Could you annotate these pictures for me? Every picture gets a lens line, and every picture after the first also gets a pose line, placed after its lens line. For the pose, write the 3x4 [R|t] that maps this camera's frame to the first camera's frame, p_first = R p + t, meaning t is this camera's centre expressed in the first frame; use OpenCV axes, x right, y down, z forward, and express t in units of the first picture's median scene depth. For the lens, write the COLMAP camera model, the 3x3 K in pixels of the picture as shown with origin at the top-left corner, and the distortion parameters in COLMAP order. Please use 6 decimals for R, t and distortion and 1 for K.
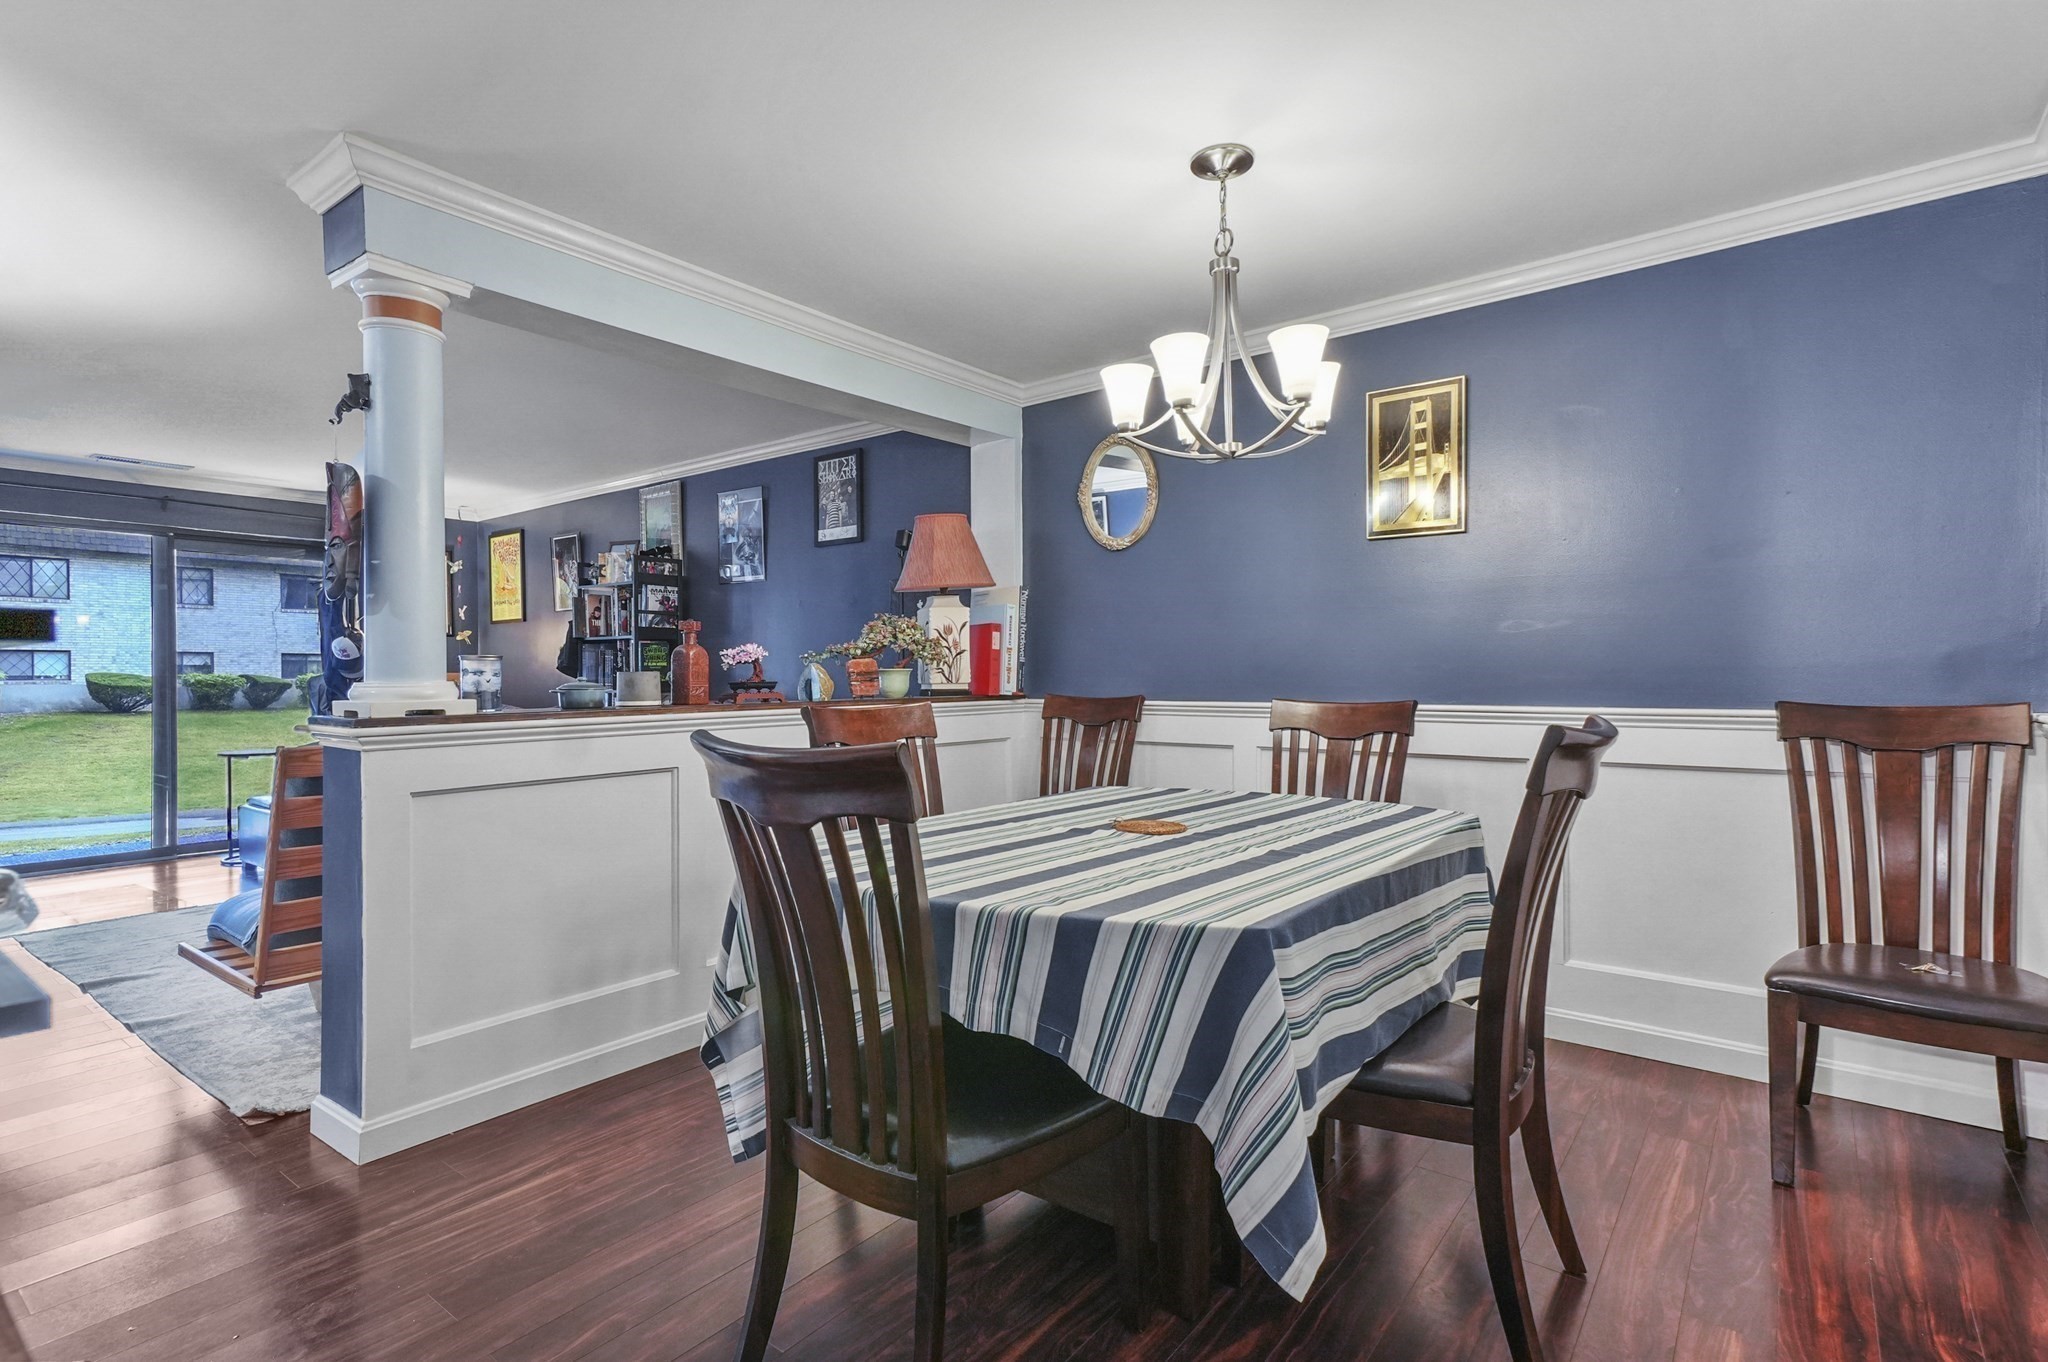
lens RADIAL K [[987.1, 0, 1026.4], [0, 987.1, 685.4], [0, 0, 1]] dist [0.025775, 0.005455]
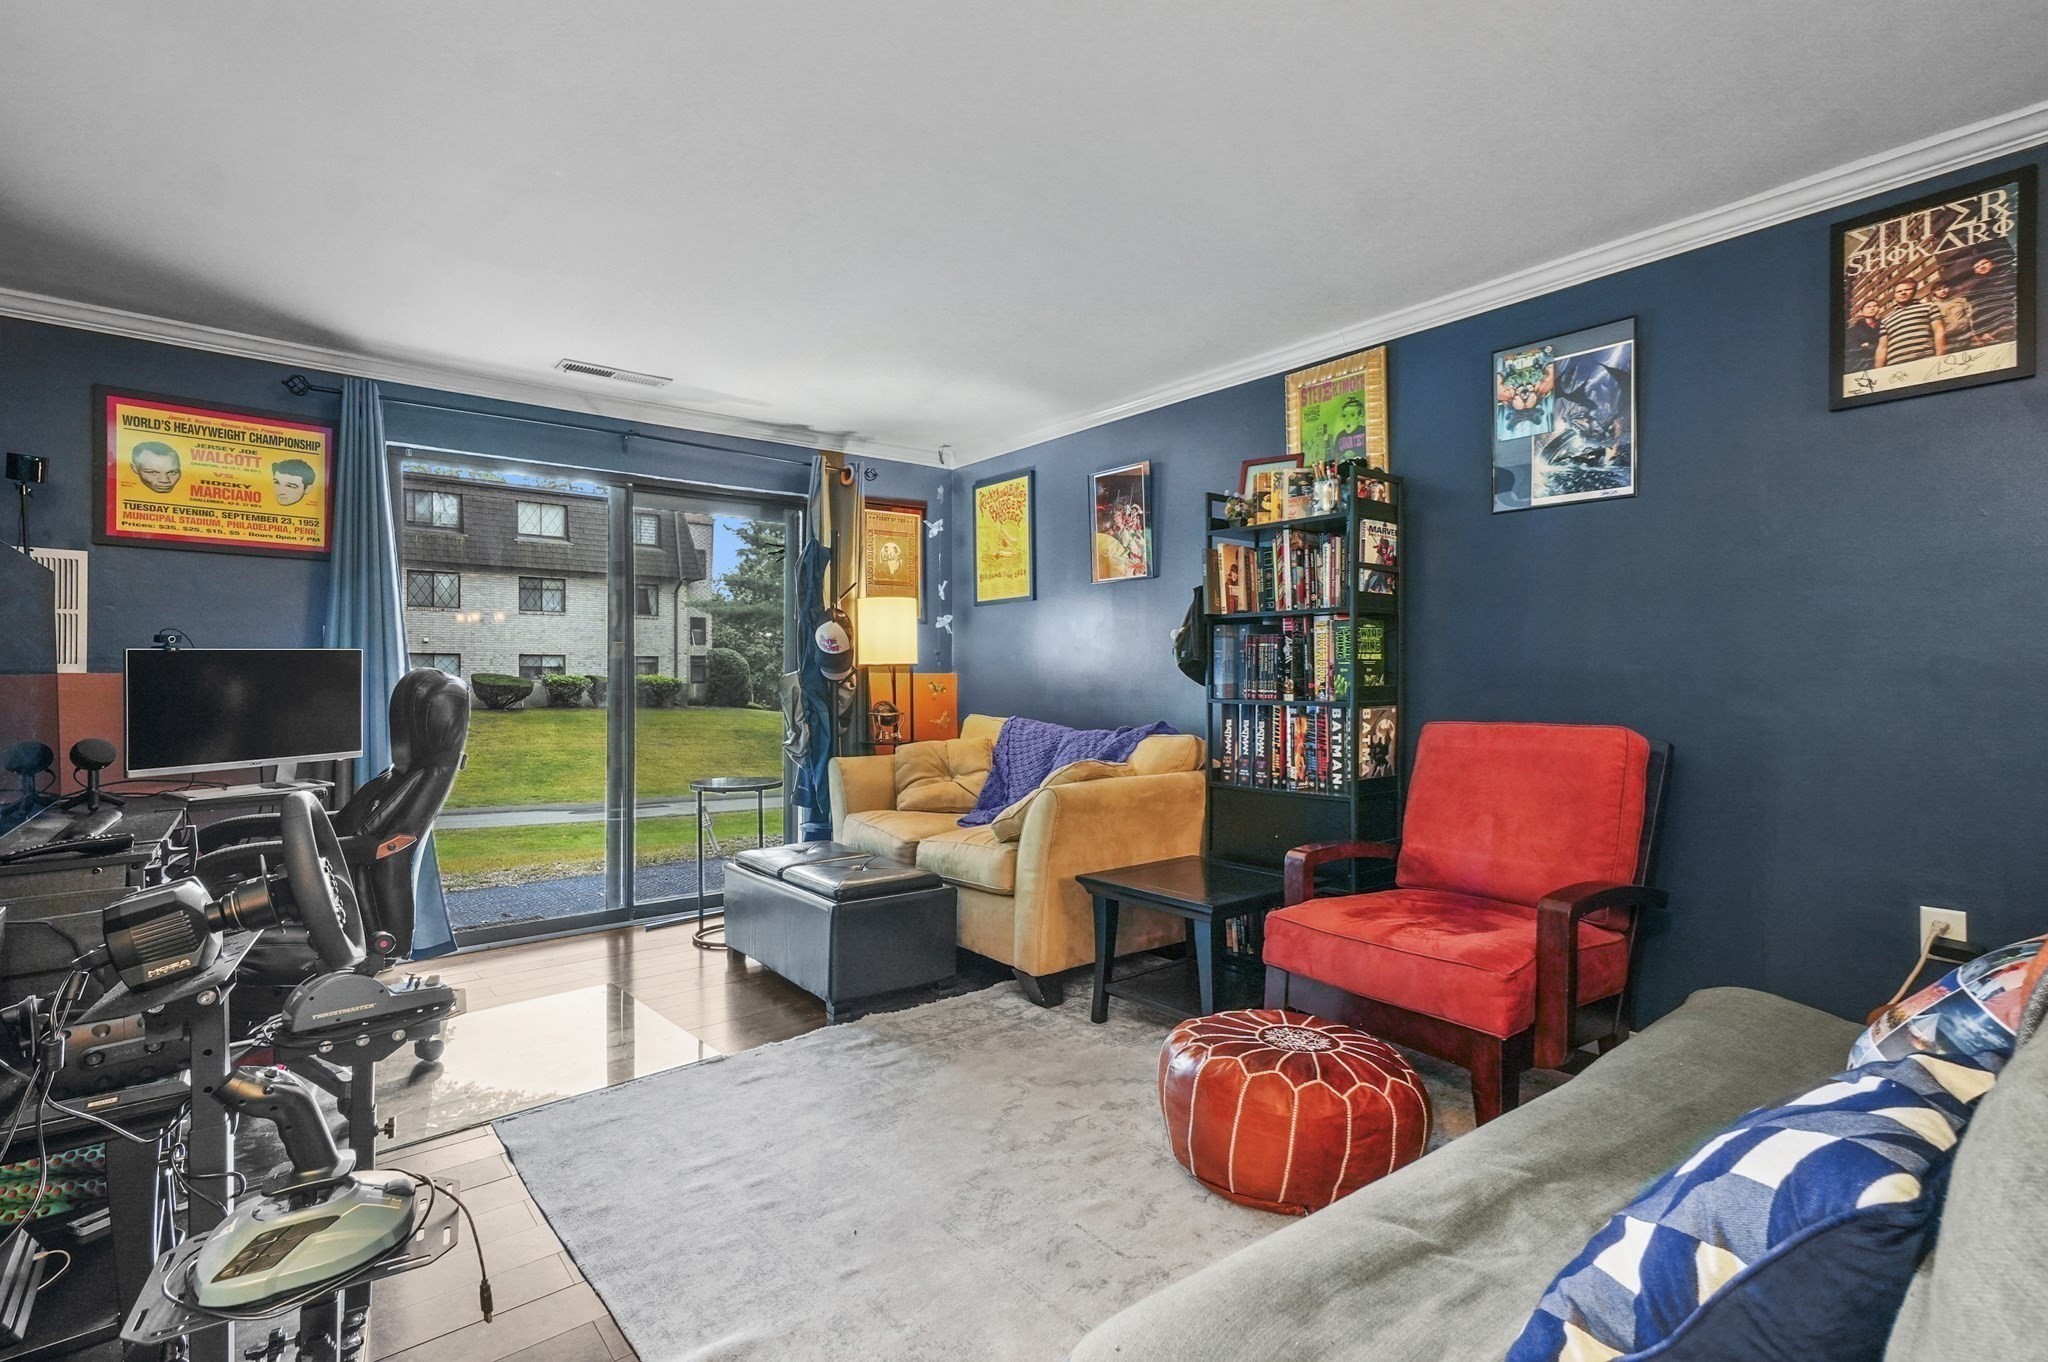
lens RADIAL K [[987.1, 0, 1023.6], [0, 987.1, 672.6], [0, 0, 1]] dist [0.025775, 0.005455]
pose [[0.972698, 0.002914, -0.232057, -0.347626], [-0.006611, 0.999863, -0.015154, -0.002024], [0.231981, 0.016275, 0.972584, 0.314915]]
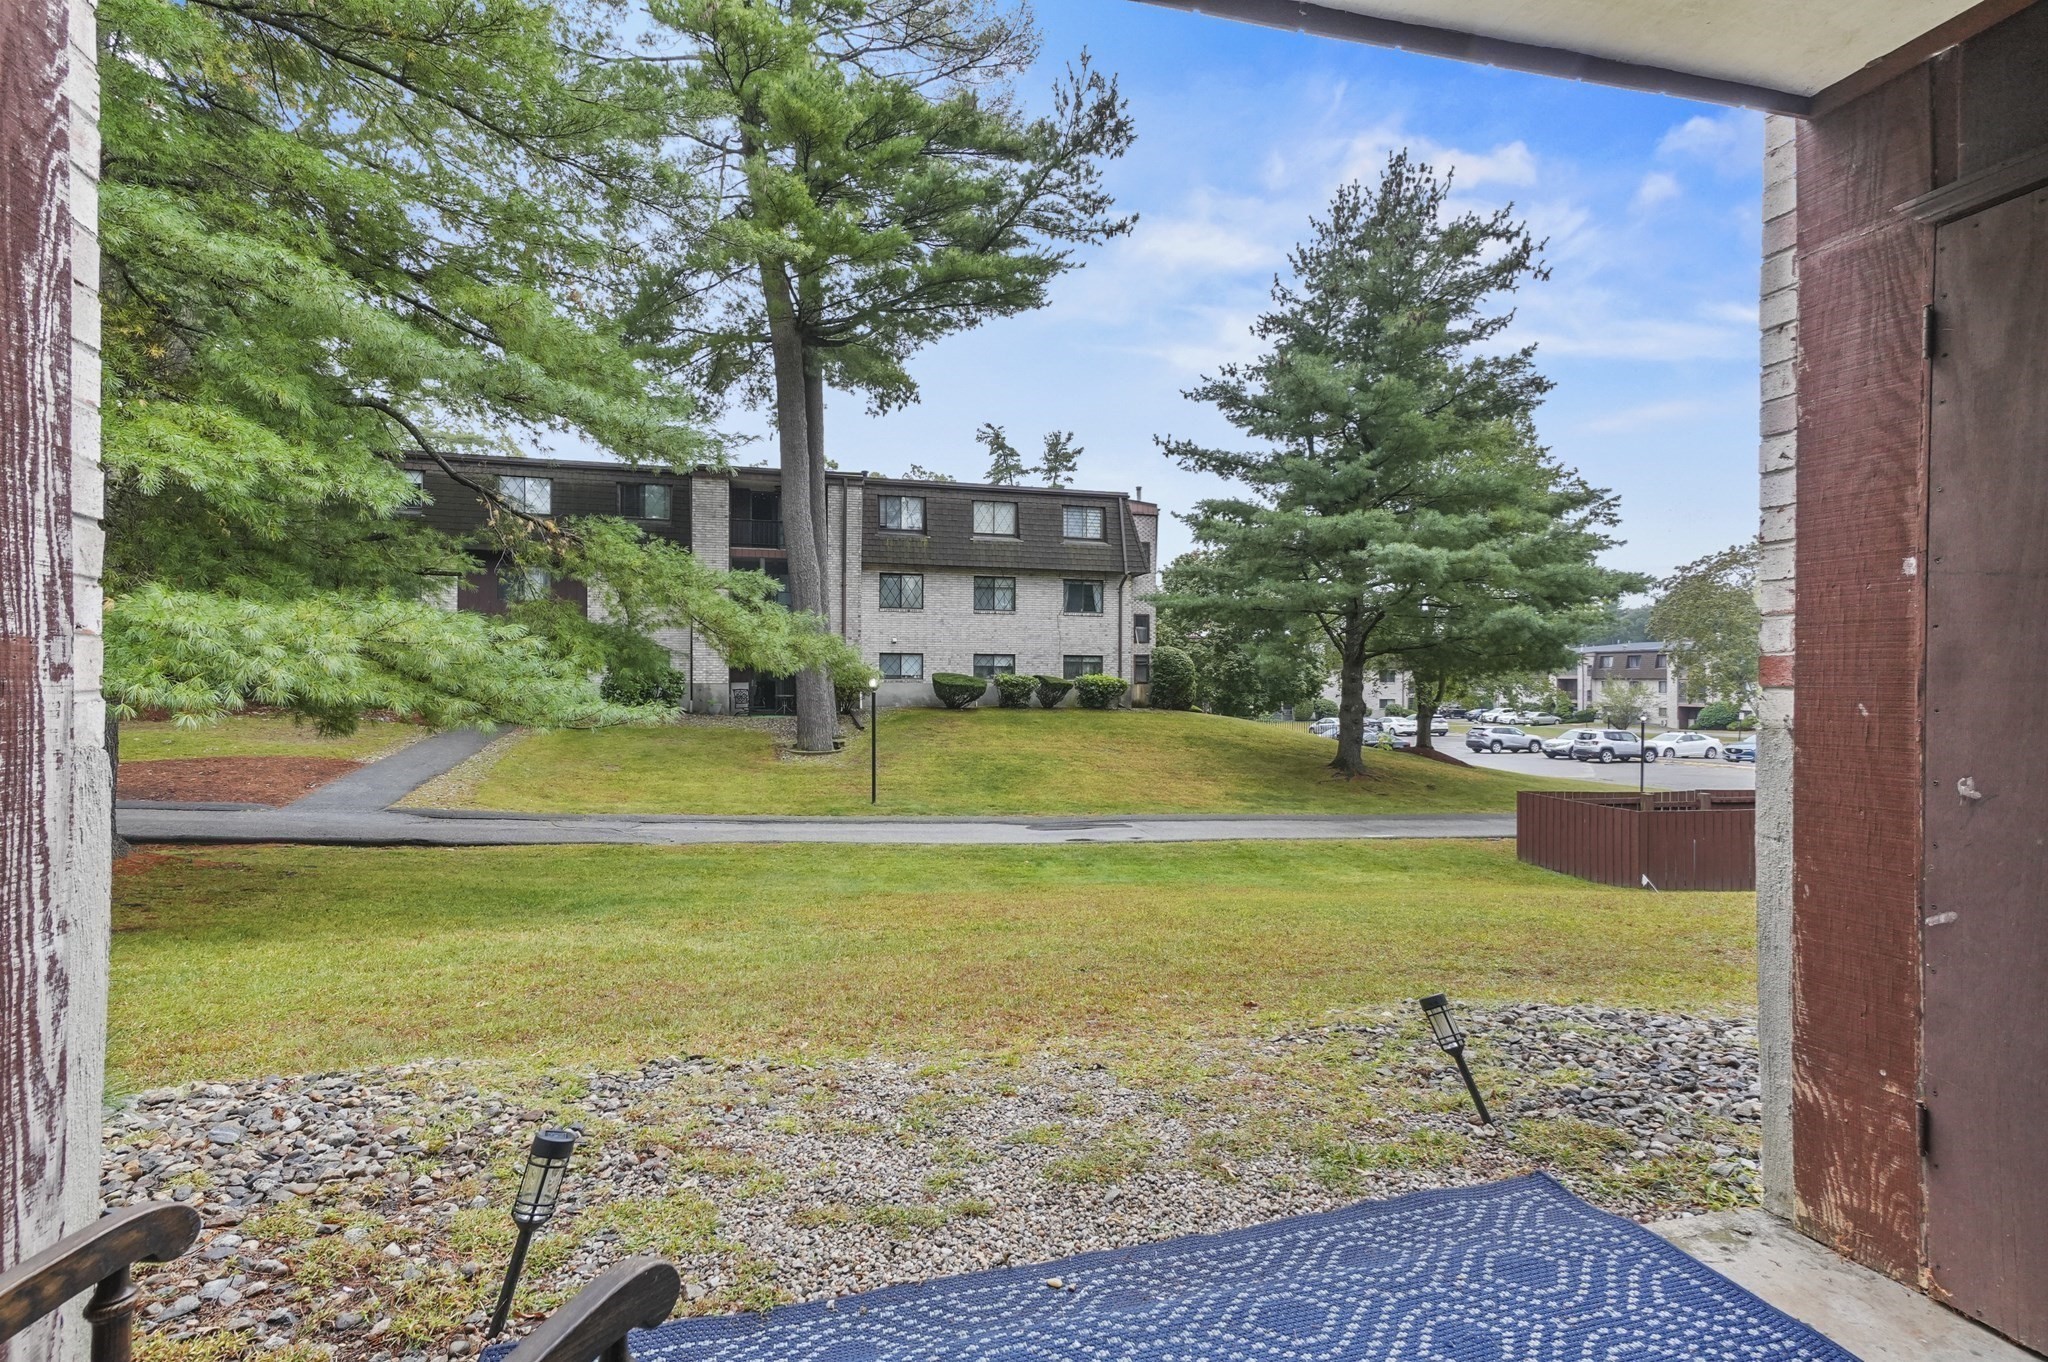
lens RADIAL K [[987.1, 0, 1033.1], [0, 987.1, 675.9], [0, 0, 1]] dist [0.025775, 0.005455]
pose [[0.803501, 0.008174, -0.595247, -0.774455], [-0.016457, 0.999829, -0.008485, -0.005284], [0.595075, 0.016613, 0.803498, 0.771223]]
